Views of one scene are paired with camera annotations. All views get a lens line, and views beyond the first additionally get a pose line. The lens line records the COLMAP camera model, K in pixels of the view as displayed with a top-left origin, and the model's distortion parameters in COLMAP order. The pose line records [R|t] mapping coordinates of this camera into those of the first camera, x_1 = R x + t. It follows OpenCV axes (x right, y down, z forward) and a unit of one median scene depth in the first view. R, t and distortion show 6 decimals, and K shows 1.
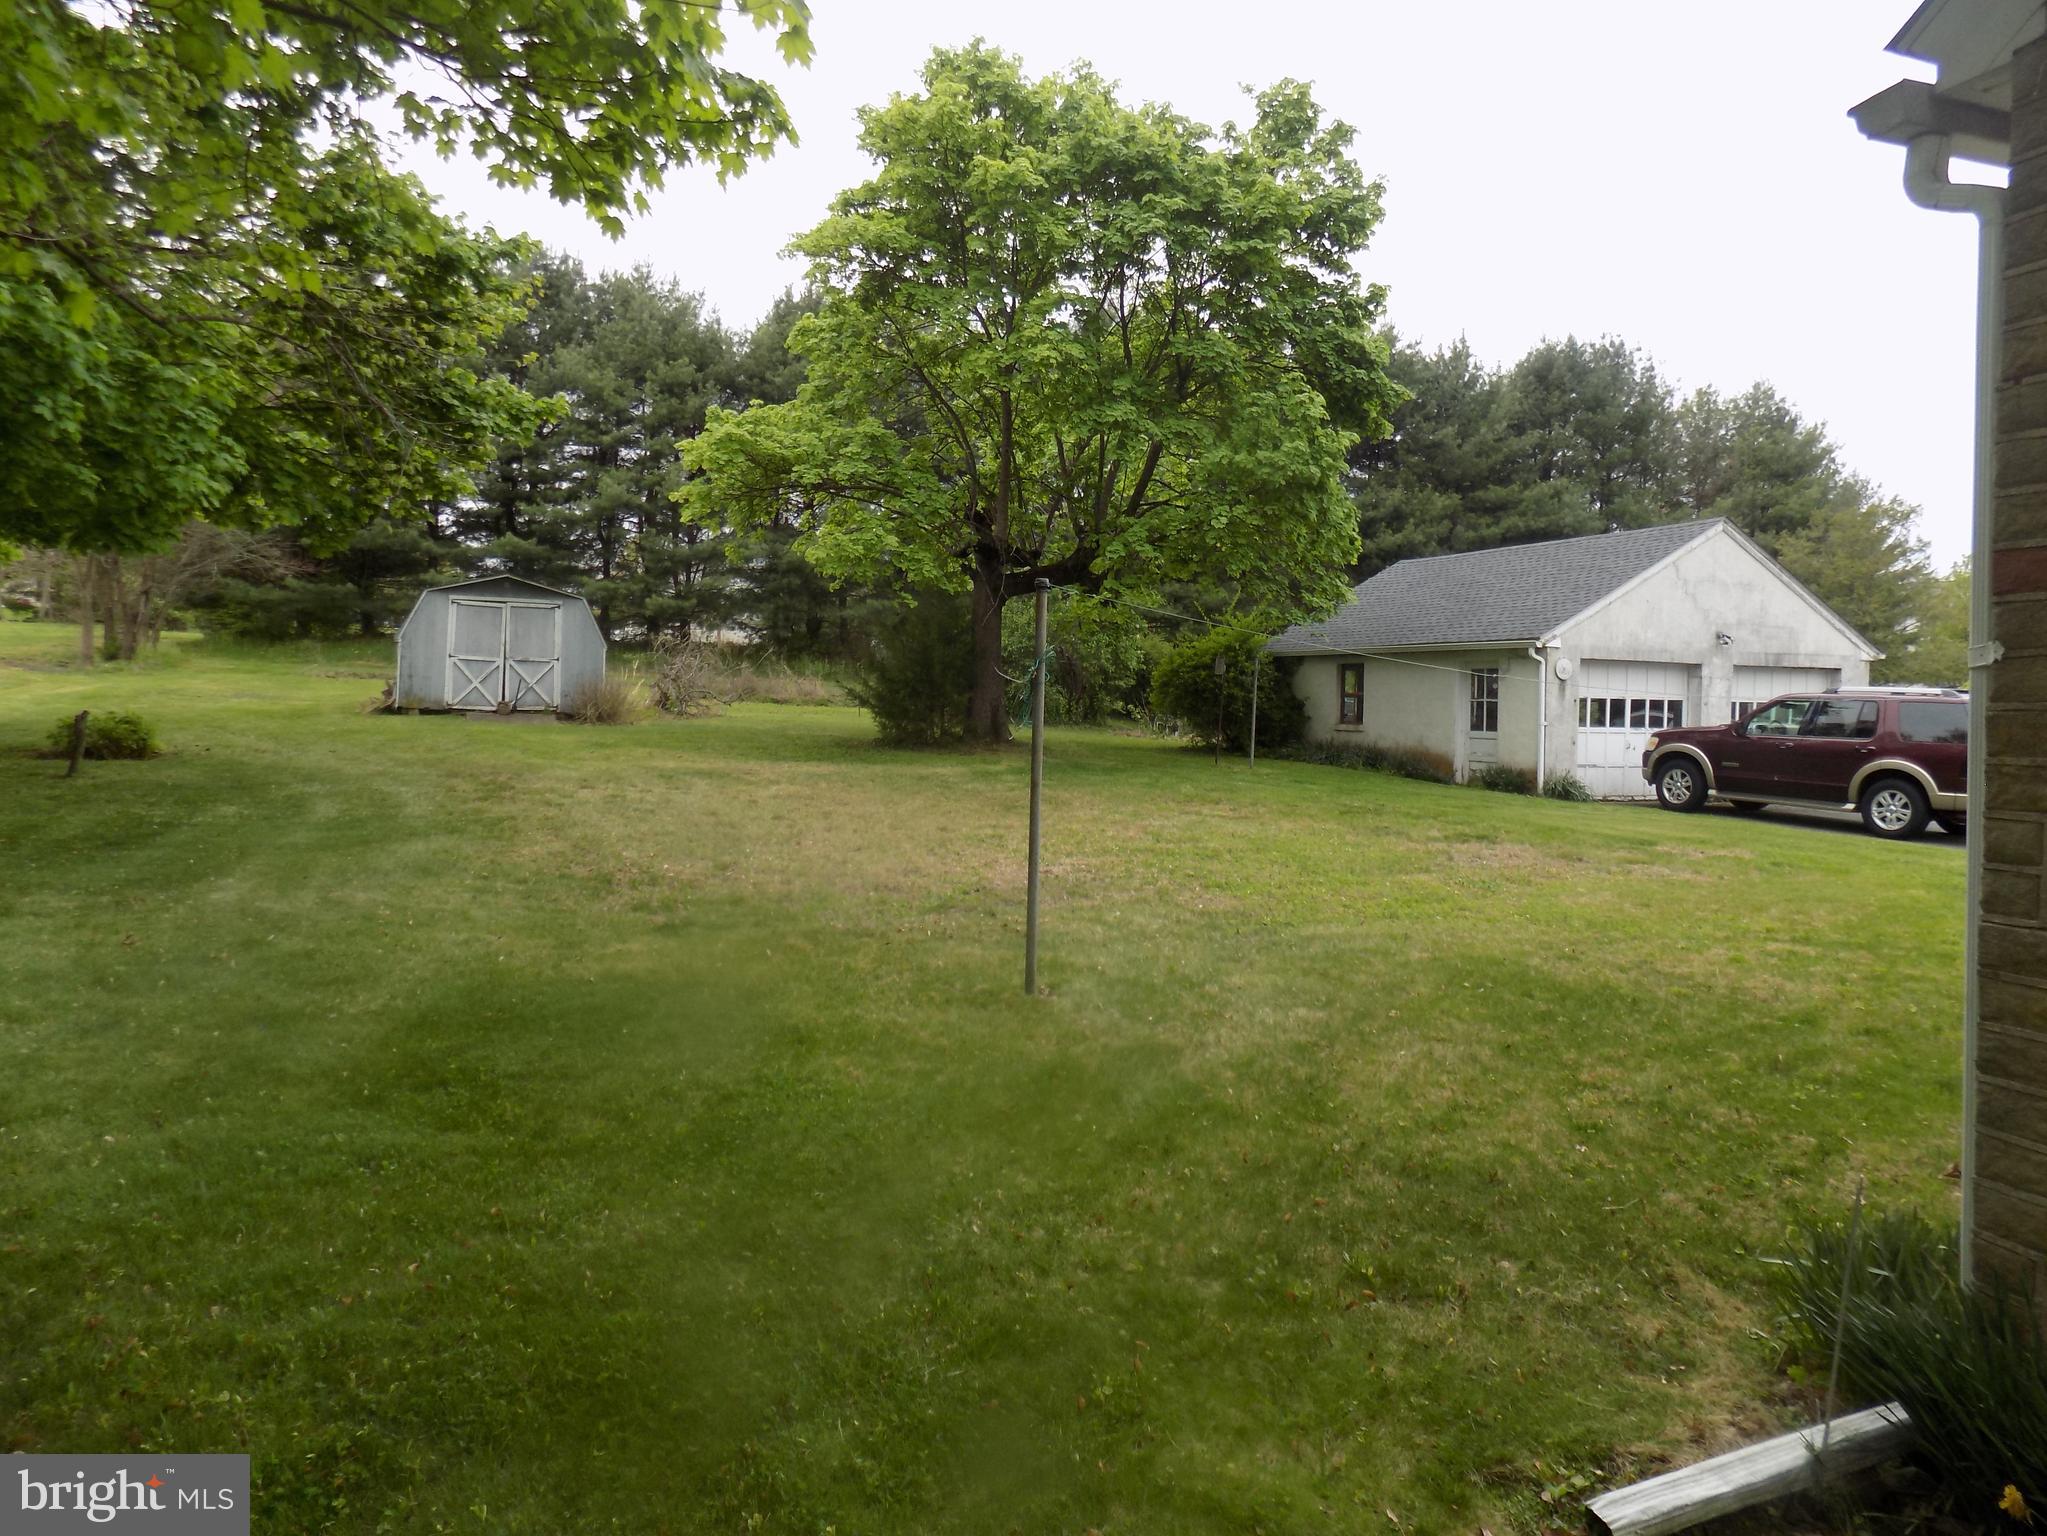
lens RADIAL K [[1371.8, 0, 1020.5], [0, 1371.8, 756.9], [0, 0, 1]] dist [-0.024257, 0.009725]
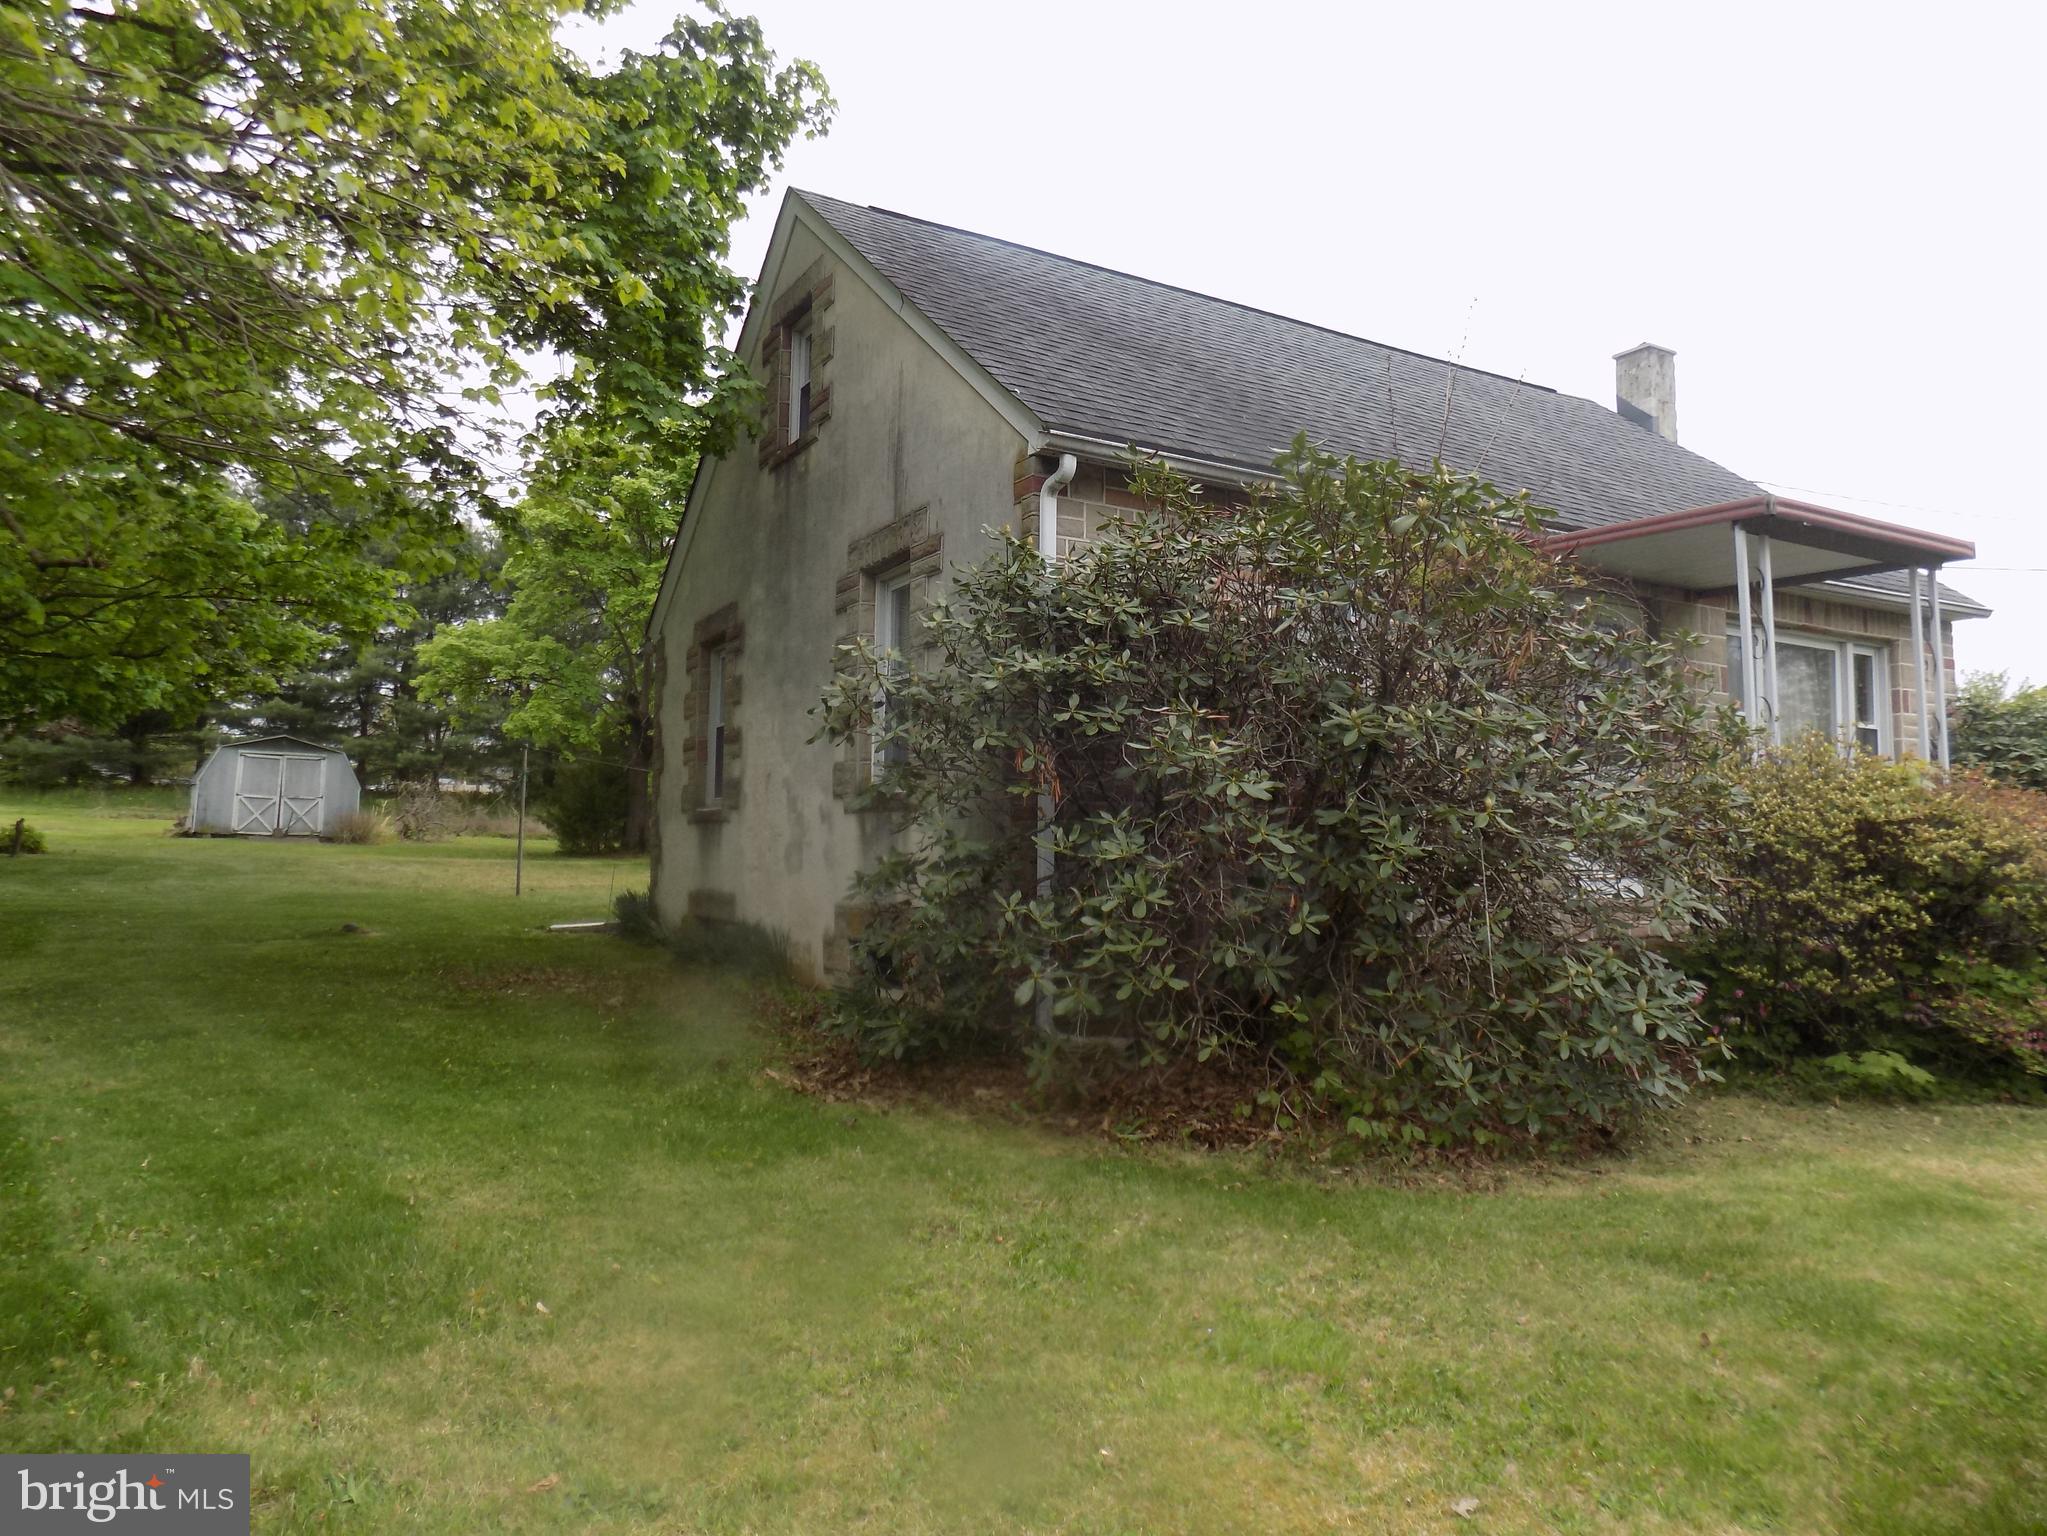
lens RADIAL K [[1371.8, 0, 1025.8], [0, 1371.8, 776.2], [0, 0, 1]] dist [-0.024257, 0.009725]
pose [[0.987424, 0.000326, 0.158097, 0.095304], [0.015502, 0.994980, -0.098868, 0.036391], [-0.157335, 0.100075, 0.982461, -0.306021]]
